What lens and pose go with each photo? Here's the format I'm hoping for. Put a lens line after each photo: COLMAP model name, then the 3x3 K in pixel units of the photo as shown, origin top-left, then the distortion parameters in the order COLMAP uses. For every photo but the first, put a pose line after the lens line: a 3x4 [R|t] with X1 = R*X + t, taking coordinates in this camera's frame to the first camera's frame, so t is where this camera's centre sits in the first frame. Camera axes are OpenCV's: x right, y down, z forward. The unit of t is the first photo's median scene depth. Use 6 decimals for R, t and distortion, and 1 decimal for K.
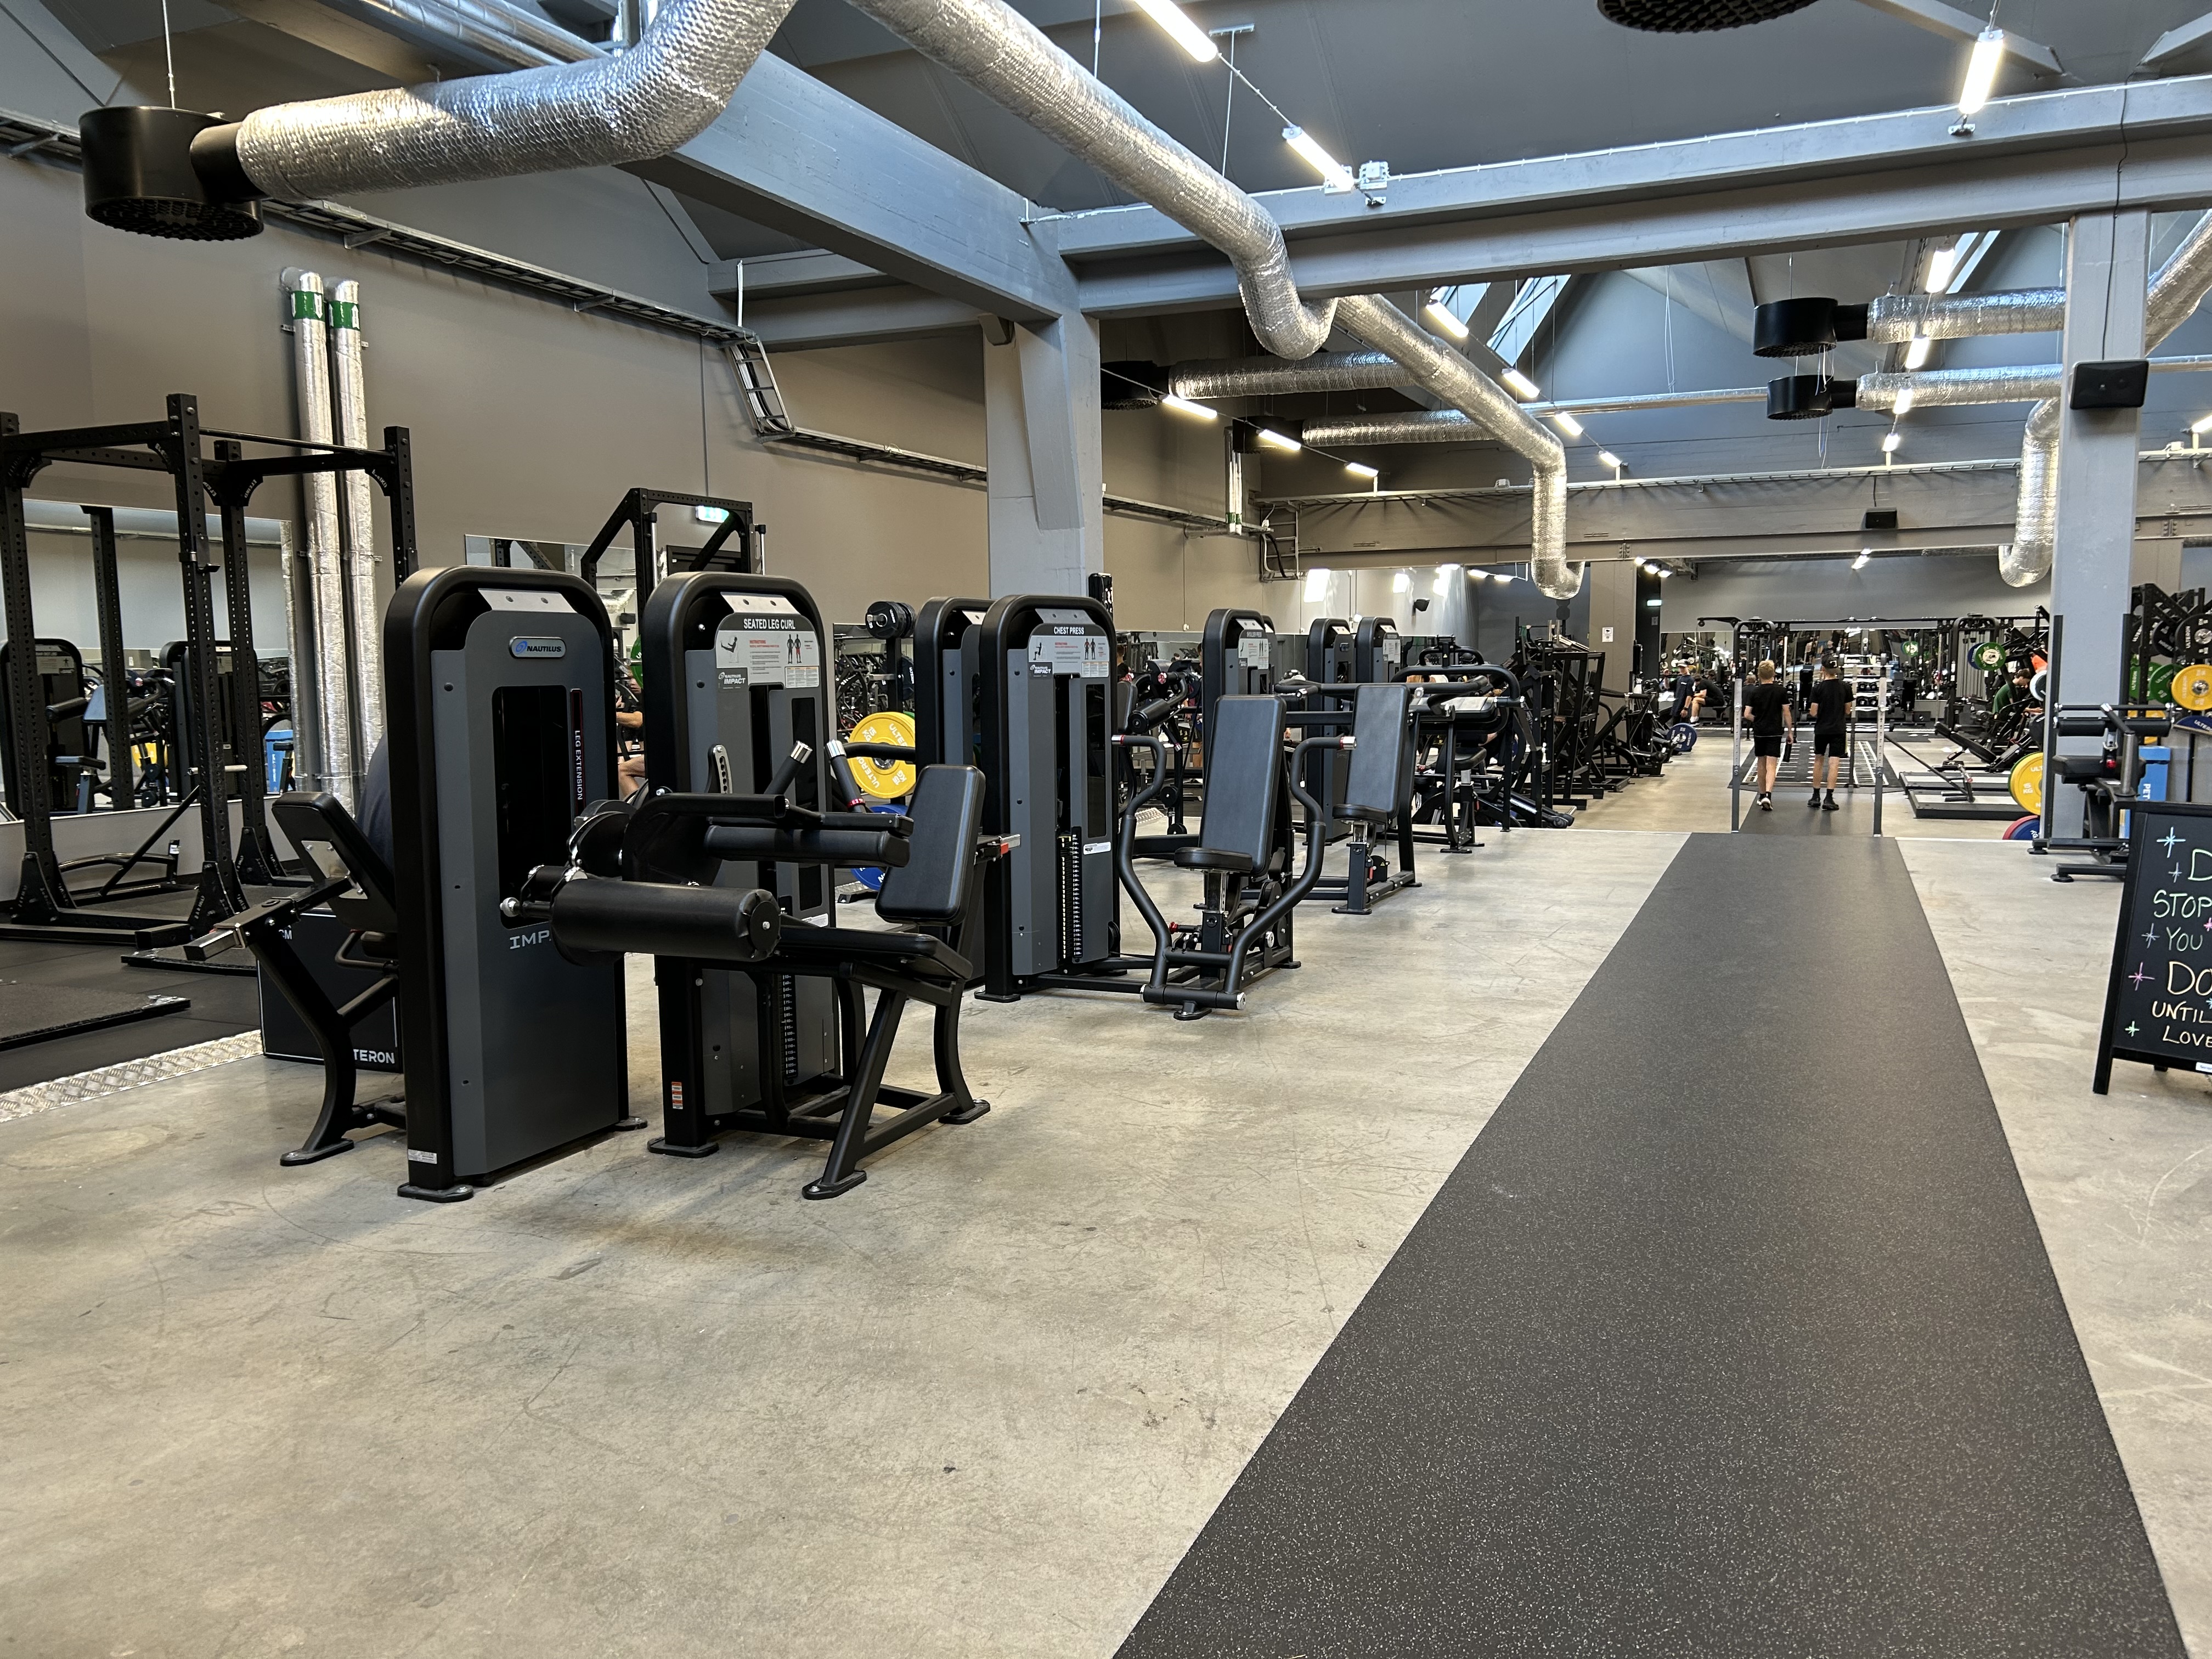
lens RADIAL K [[1698.8, 0, 1042.8], [0, 1698.8, 837.1], [0, 0, 1]] dist [0.021823, -0.038646]
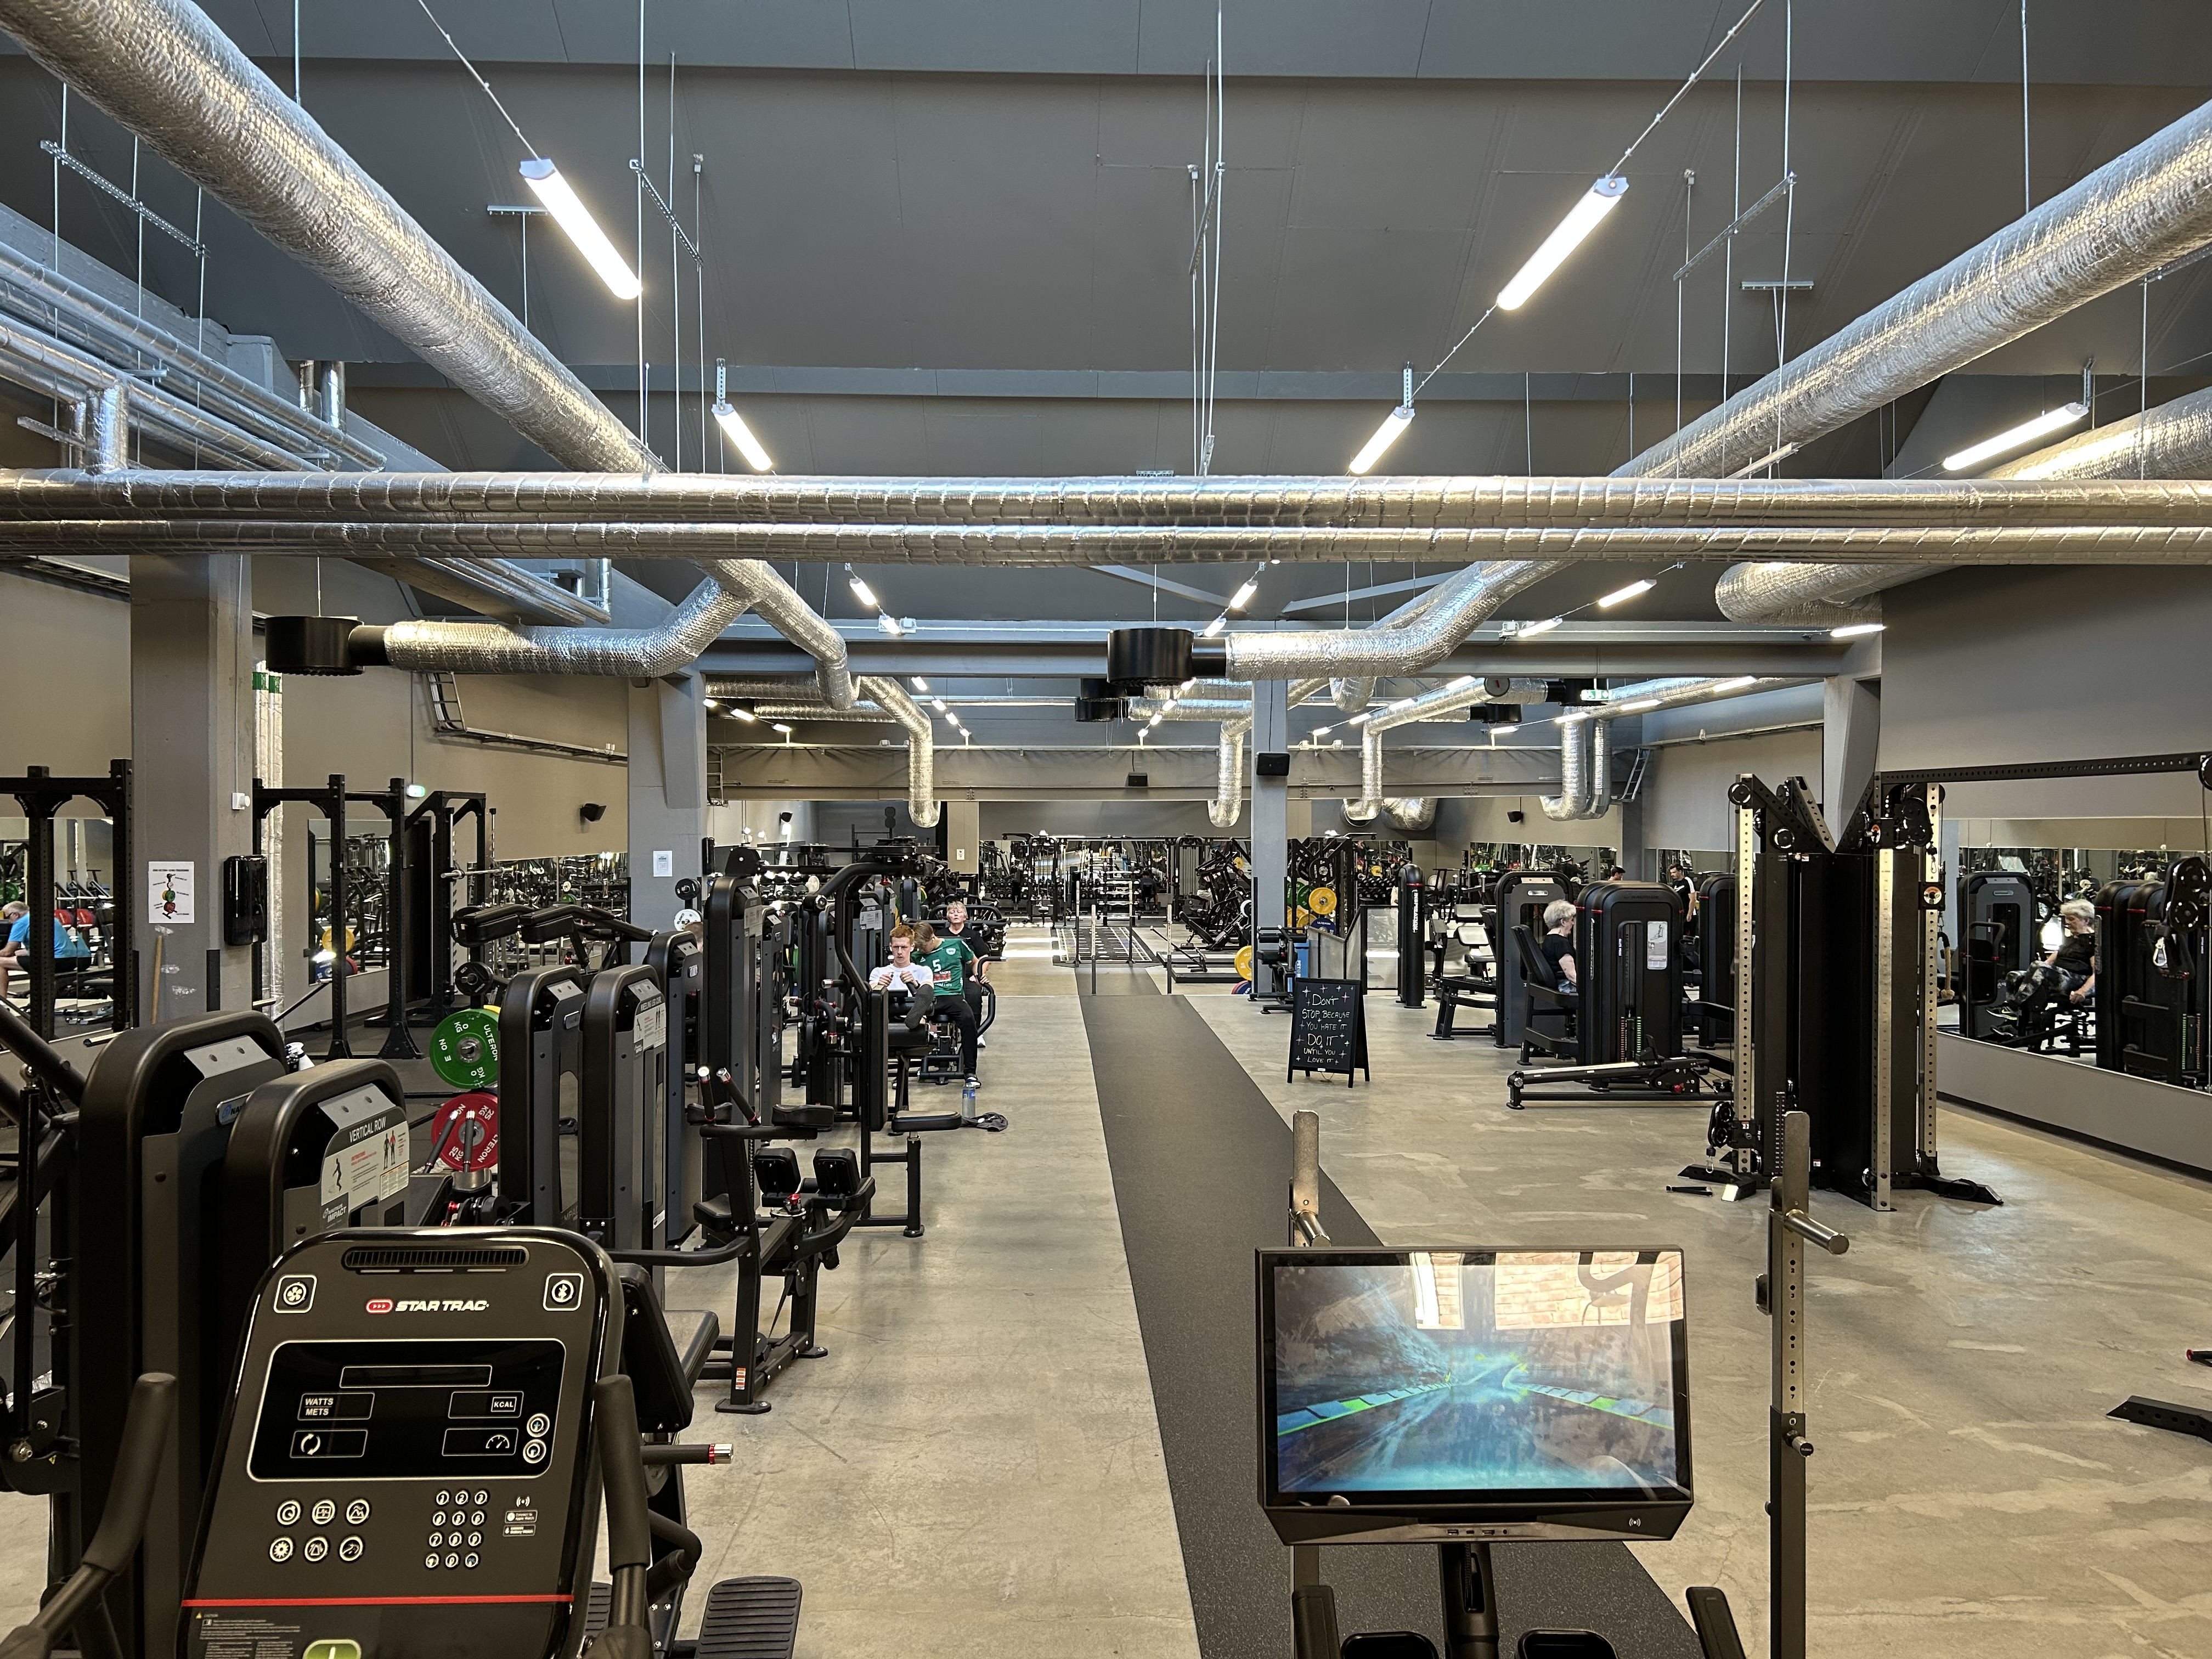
lens RADIAL K [[1698.8, 0, 1098.2], [0, 1698.8, 839.2], [0, 0, 1]] dist [0.021823, -0.038646]
pose [[0.897044, 0.005843, 0.441902, -0.241609], [0.039049, 0.994954, -0.092423, -0.000995], [-0.440212, 0.100163, 0.892290, -0.375168]]
